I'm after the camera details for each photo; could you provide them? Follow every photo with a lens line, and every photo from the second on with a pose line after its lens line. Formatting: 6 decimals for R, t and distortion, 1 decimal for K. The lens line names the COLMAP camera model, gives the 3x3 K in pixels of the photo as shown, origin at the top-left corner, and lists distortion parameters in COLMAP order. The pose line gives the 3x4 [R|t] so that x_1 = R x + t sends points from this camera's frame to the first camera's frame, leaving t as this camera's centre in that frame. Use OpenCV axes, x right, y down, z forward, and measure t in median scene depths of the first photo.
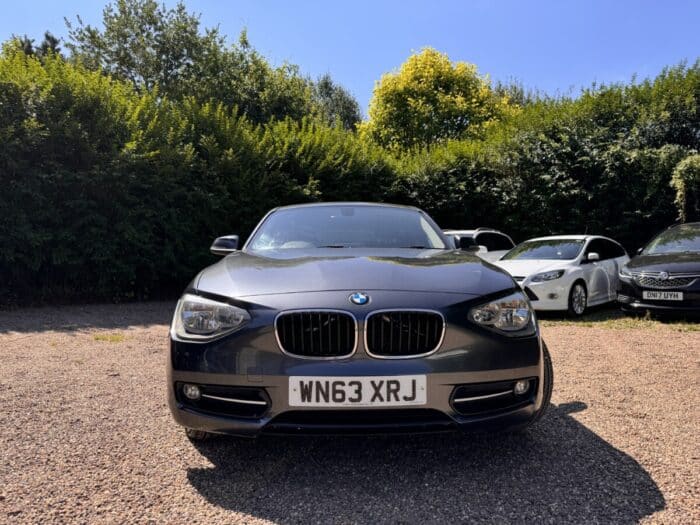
lens RADIAL K [[477.3, 0, 350.0], [0, 477.3, 262.5], [0, 0, 1]] dist [0.043280, -0.055663]
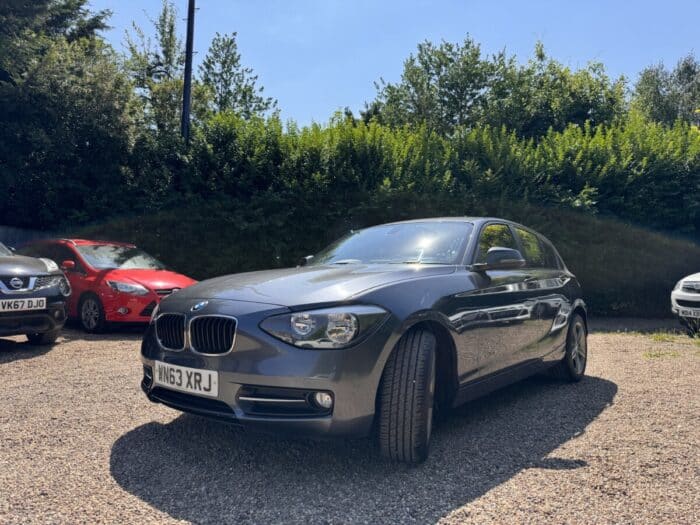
lens RADIAL K [[477.3, 0, 350.0], [0, 477.3, 262.5], [0, 0, 1]] dist [0.043280, -0.055663]
pose [[0.776604, -0.028626, -0.629338, 0.581829], [0.001245, 0.999035, -0.043905, 0.011064], [0.629988, 0.033313, 0.775890, 0.145743]]
